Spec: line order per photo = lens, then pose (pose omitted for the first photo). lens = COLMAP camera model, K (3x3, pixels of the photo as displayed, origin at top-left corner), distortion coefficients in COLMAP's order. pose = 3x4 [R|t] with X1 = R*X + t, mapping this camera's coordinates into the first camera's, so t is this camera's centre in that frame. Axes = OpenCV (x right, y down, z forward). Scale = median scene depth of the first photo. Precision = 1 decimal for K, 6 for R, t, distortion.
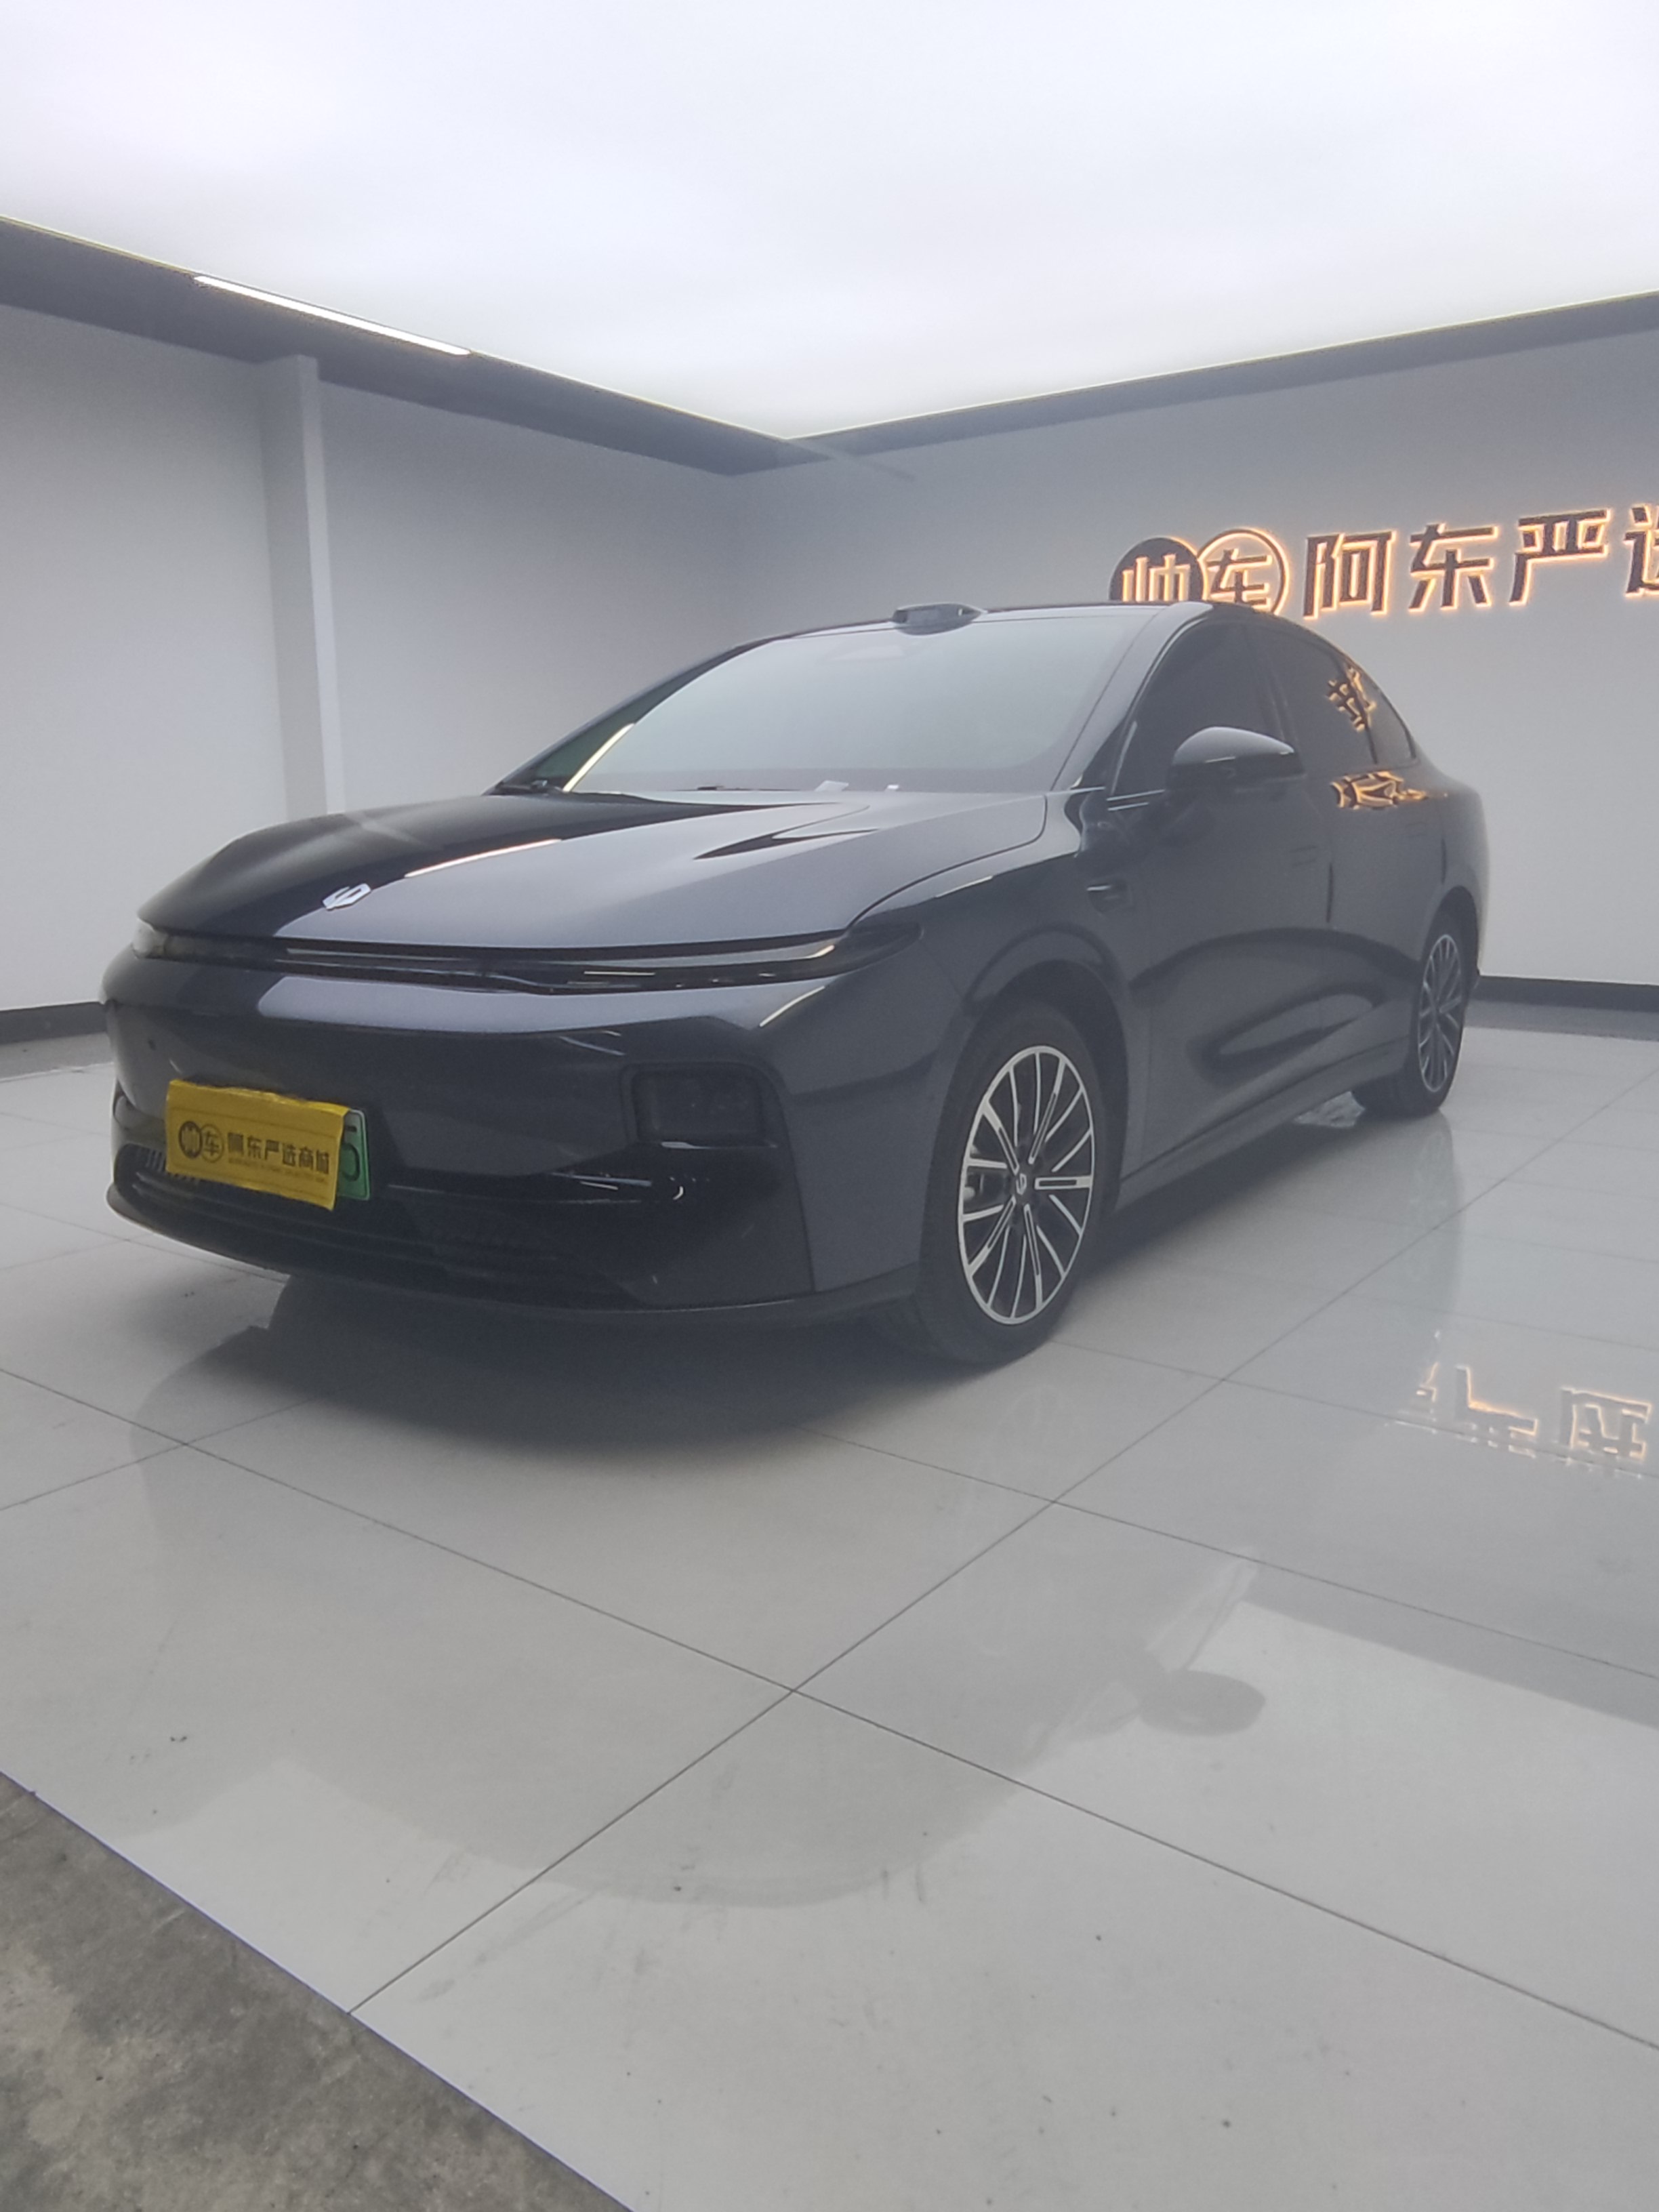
lens RADIAL K [[1596.3, 0, 824.1], [0, 1596.3, 1100.3], [0, 0, 1]] dist [0.004873, -0.004550]
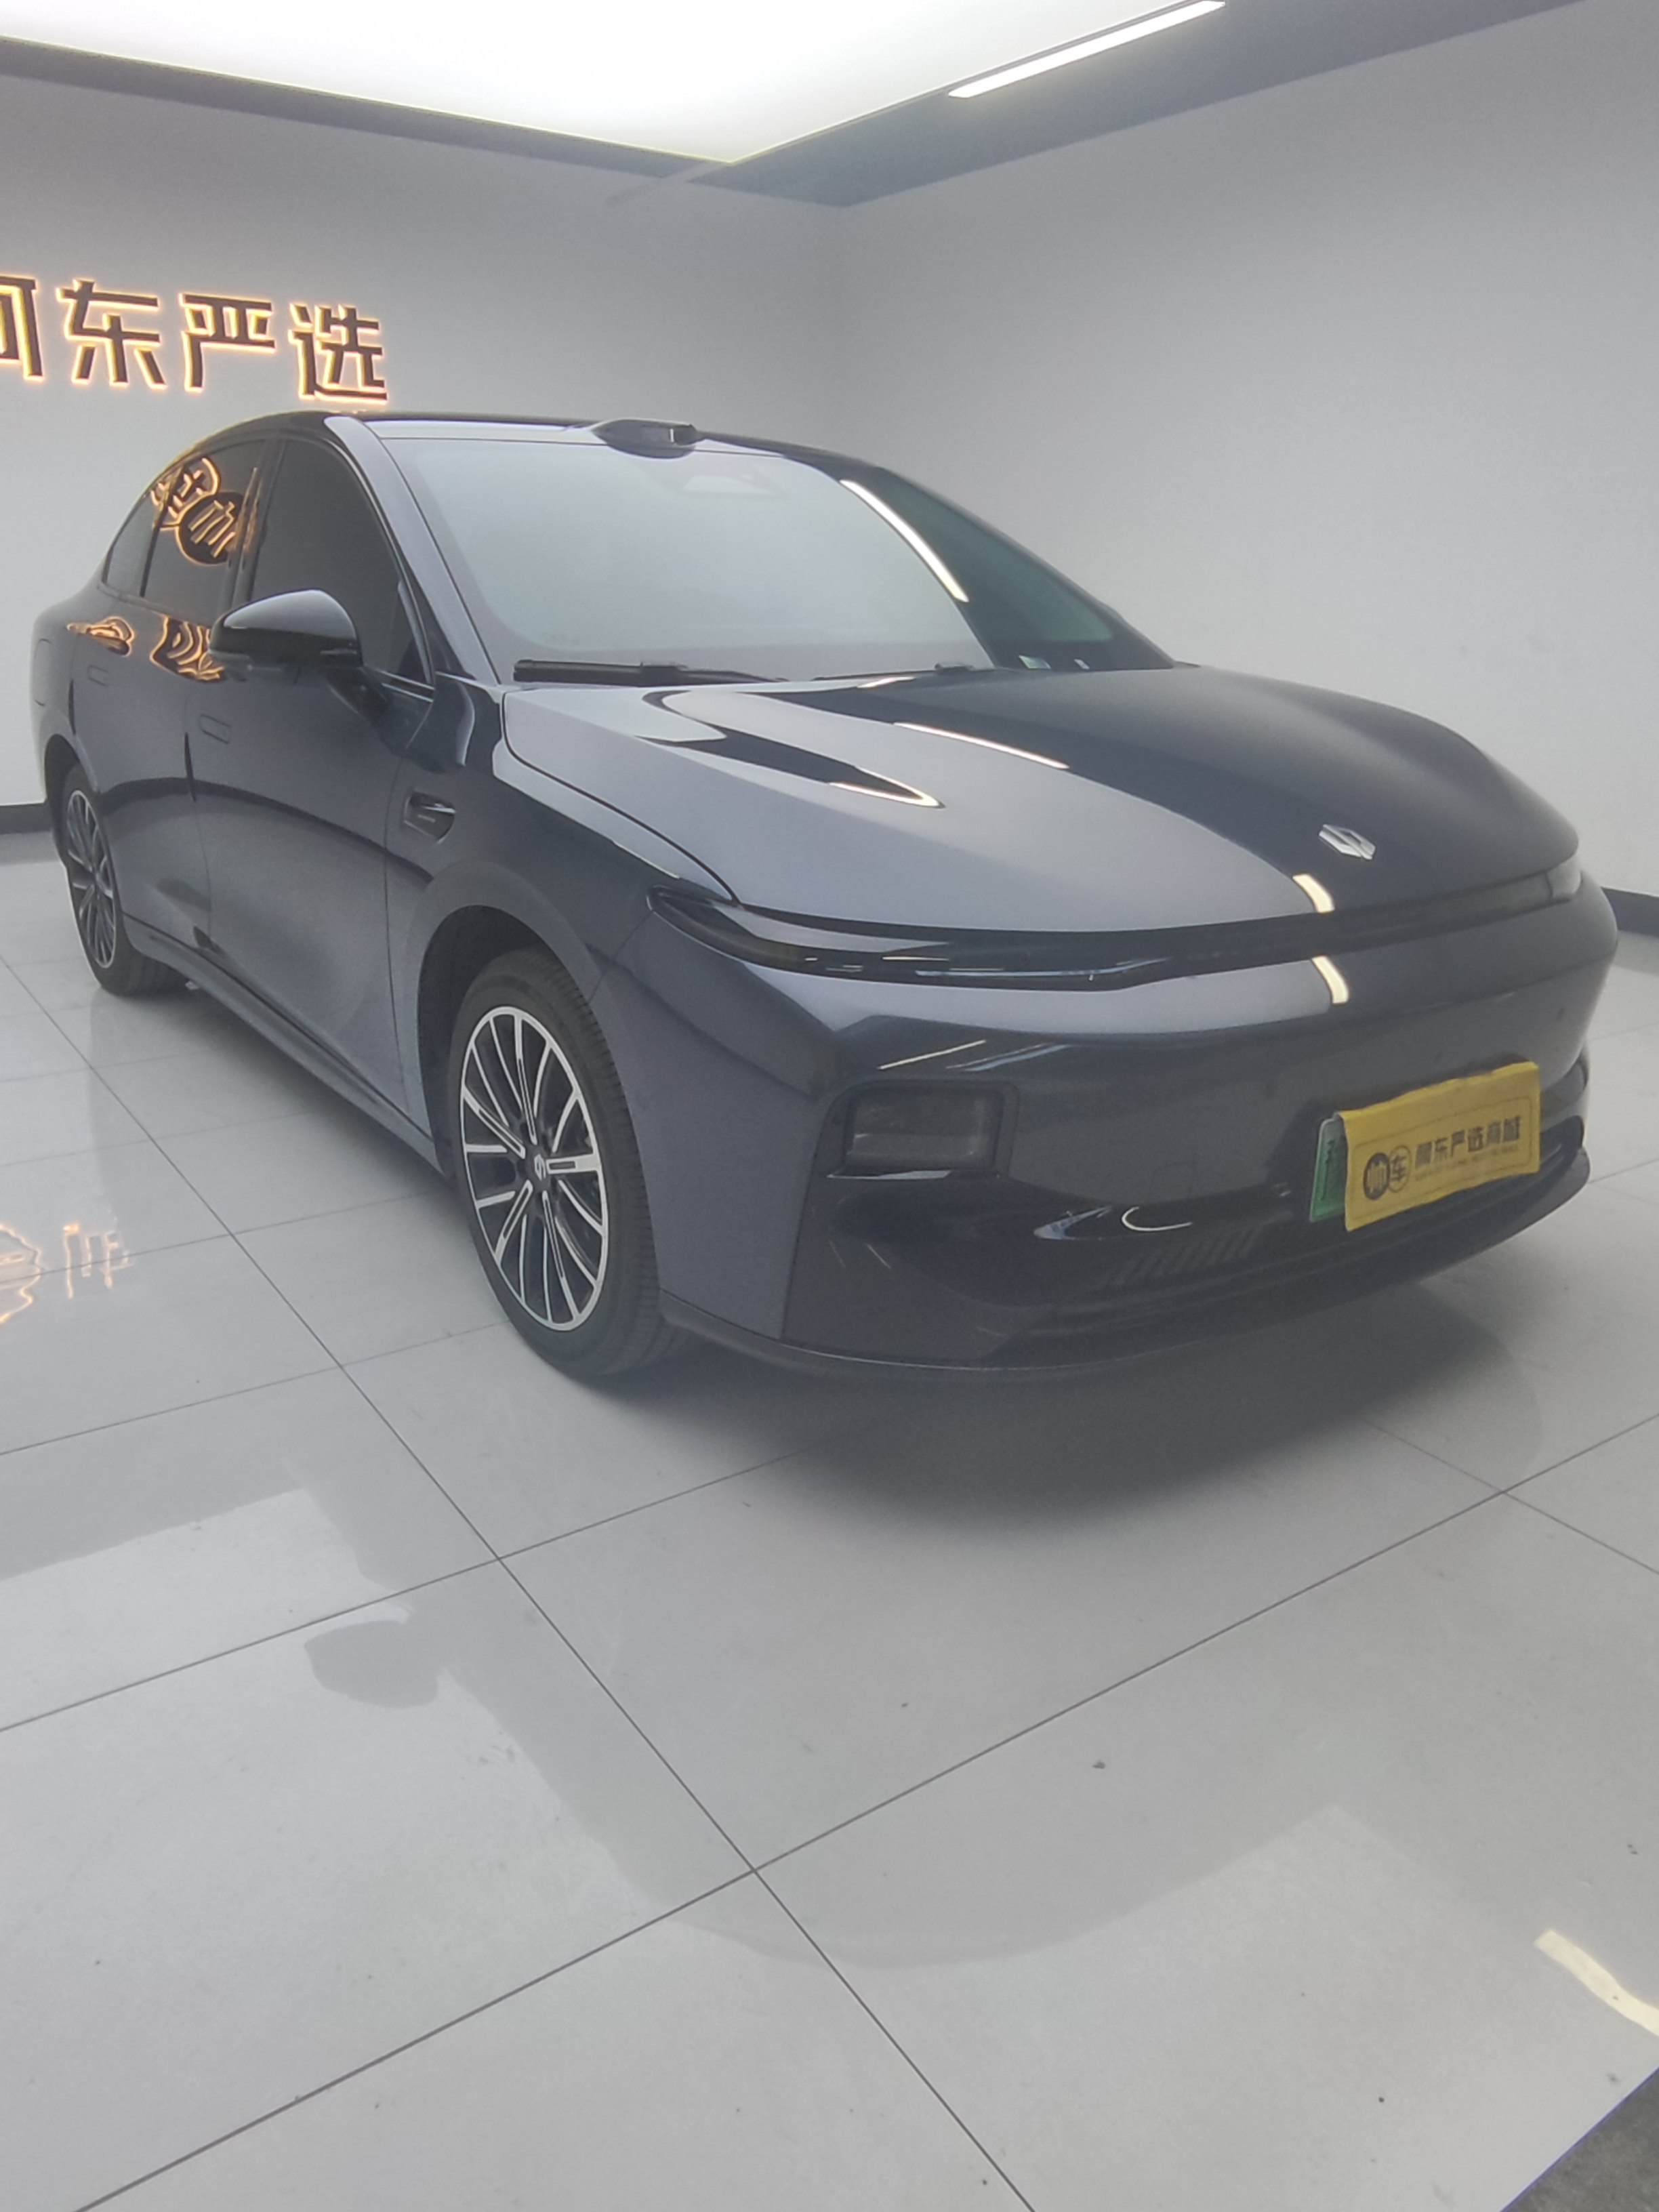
lens RADIAL K [[1596.3, 0, 824.1], [0, 1596.3, 1100.3], [0, 0, 1]] dist [0.004873, -0.004550]
pose [[0.343897, -0.289204, 0.893362, -0.411231], [0.157718, 0.955664, 0.248660, -0.087047], [-0.925667, 0.055386, 0.374263, 0.331163]]
